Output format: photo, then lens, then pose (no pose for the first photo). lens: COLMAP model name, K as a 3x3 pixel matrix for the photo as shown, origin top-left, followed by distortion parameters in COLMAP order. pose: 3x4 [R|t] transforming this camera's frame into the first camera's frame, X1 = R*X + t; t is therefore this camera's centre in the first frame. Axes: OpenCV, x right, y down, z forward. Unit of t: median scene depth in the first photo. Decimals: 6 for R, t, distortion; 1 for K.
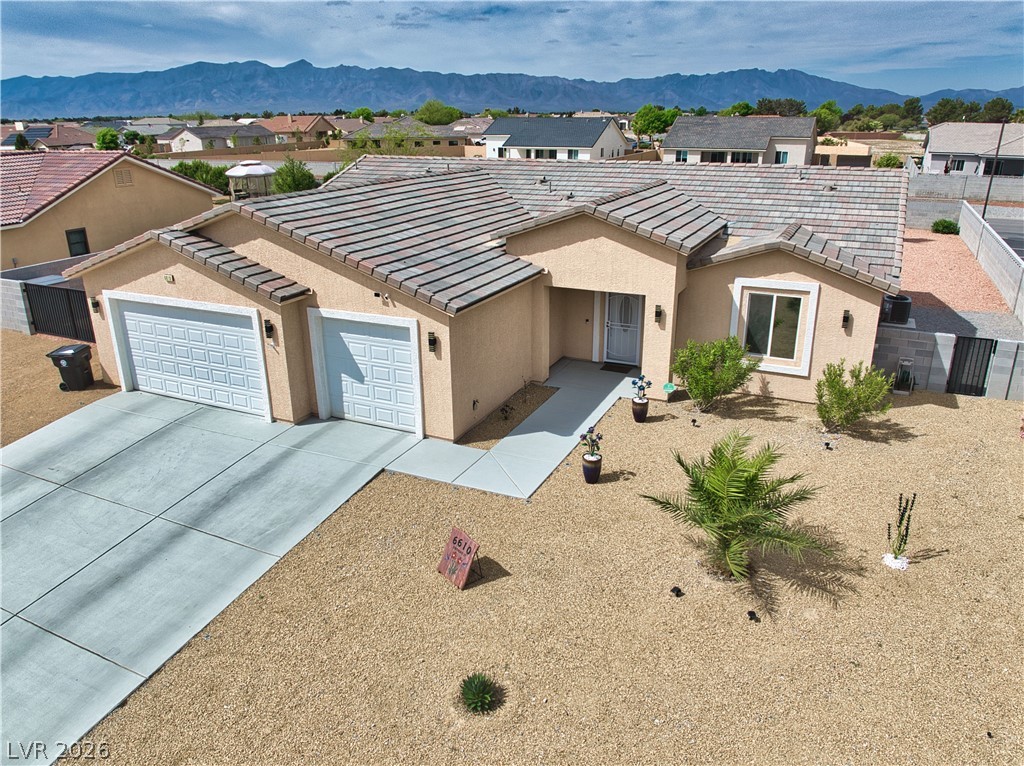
lens RADIAL K [[755.3, 0, 515.9], [0, 755.3, 388.5], [0, 0, 1]] dist [-0.044184, 0.004056]
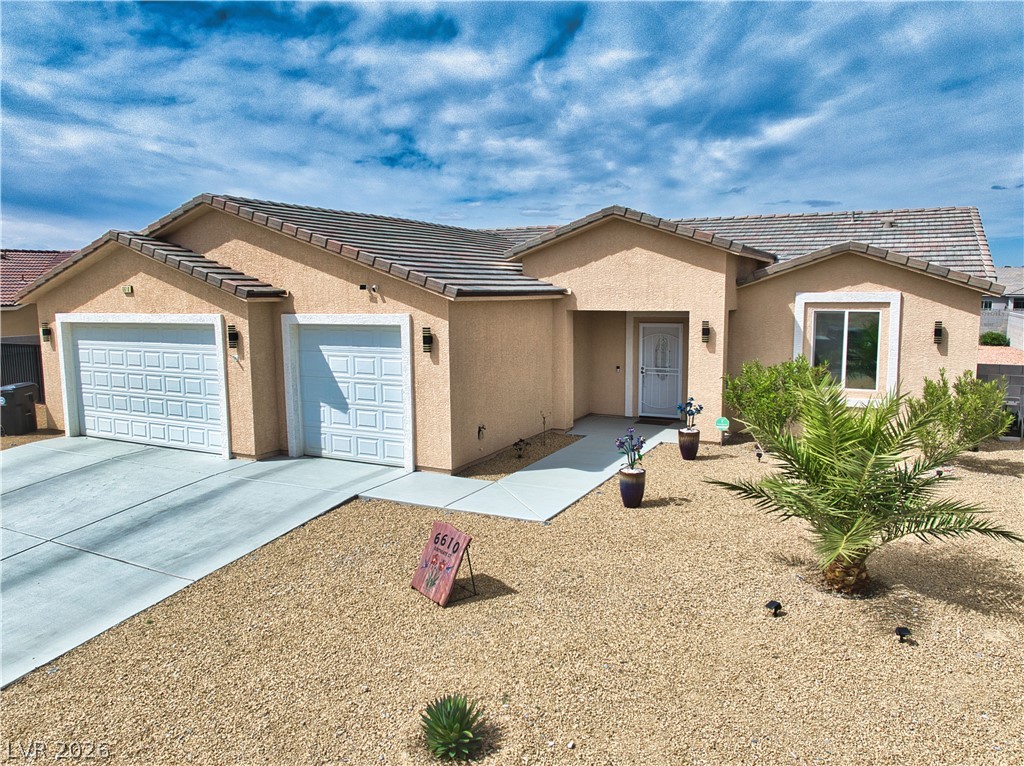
lens RADIAL K [[755.3, 0, 517.4], [0, 755.3, 391.3], [0, 0, 1]] dist [-0.044184, 0.004056]
pose [[0.999608, 0.001838, -0.027923, 0.006399], [-0.007932, 0.975528, -0.219734, 0.145047], [0.026836, 0.219869, 0.975160, 0.209207]]
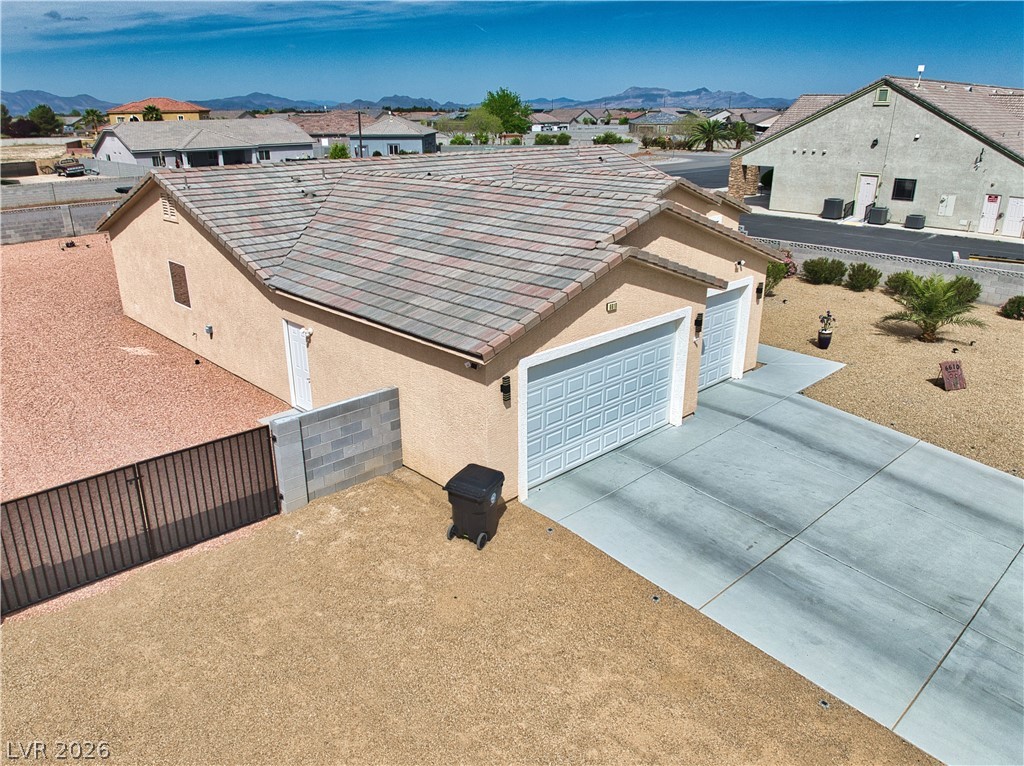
lens RADIAL K [[755.3, 0, 513.3], [0, 755.3, 388.7], [0, 0, 1]] dist [-0.044184, 0.004056]
pose [[0.350101, -0.321898, 0.879665, -1.232842], [0.324300, 0.922675, 0.208567, -0.267148], [-0.878782, 0.212256, 0.427421, 0.764339]]
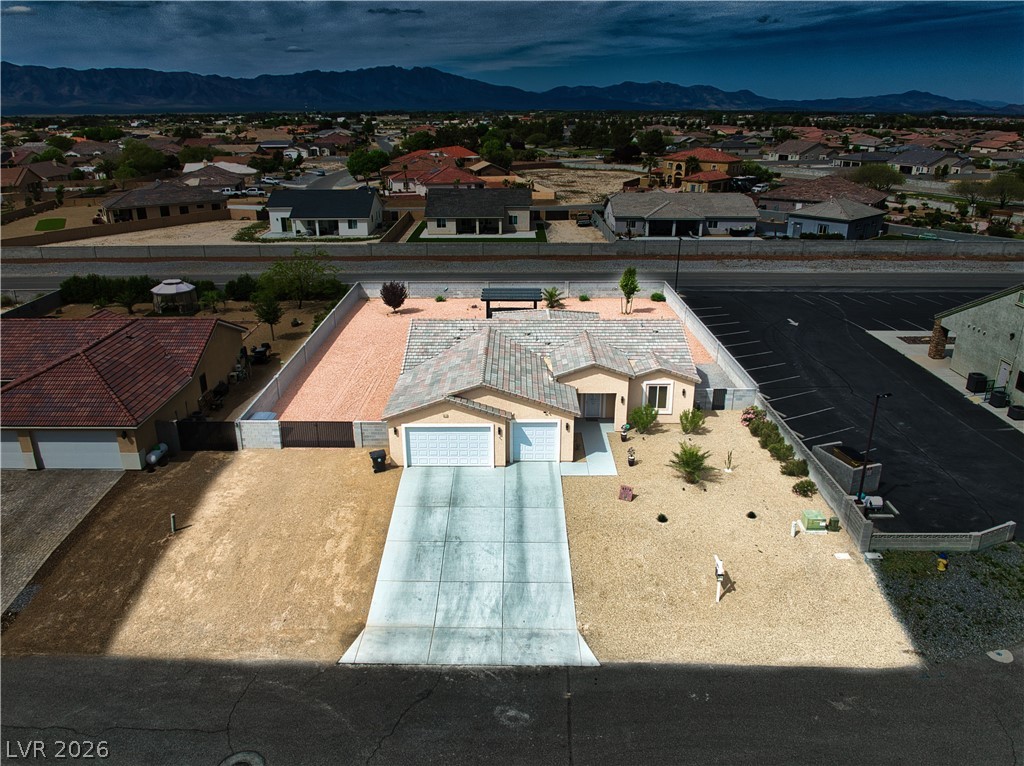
lens RADIAL K [[755.3, 0, 513.2], [0, 755.3, 383.4], [0, 0, 1]] dist [-0.044184, 0.004056]
pose [[0.906861, -0.141248, 0.397055, -1.195875], [0.141937, 0.989485, 0.027820, -0.283326], [-0.396810, 0.031128, 0.917373, -1.266703]]
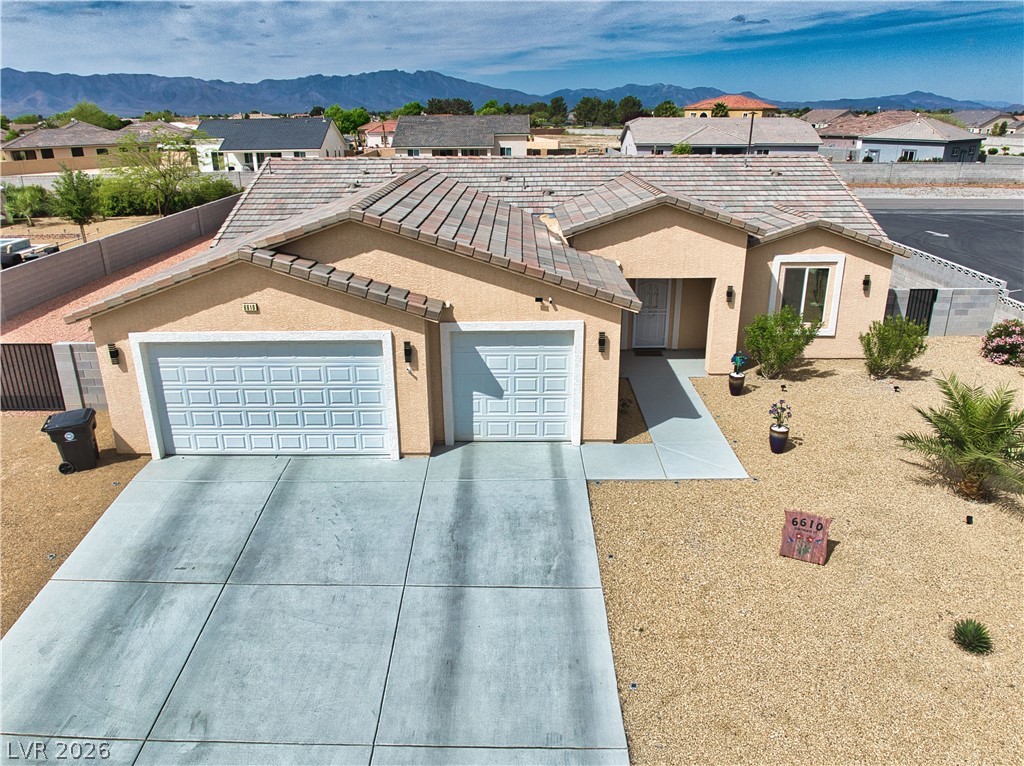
lens RADIAL K [[755.3, 0, 514.4], [0, 755.3, 383.5], [0, 0, 1]] dist [-0.044184, 0.004056]
pose [[0.907633, -0.143230, 0.394574, -0.535259], [0.145938, 0.989019, 0.023314, -0.042657], [-0.393580, 0.036423, 0.918568, 0.138499]]
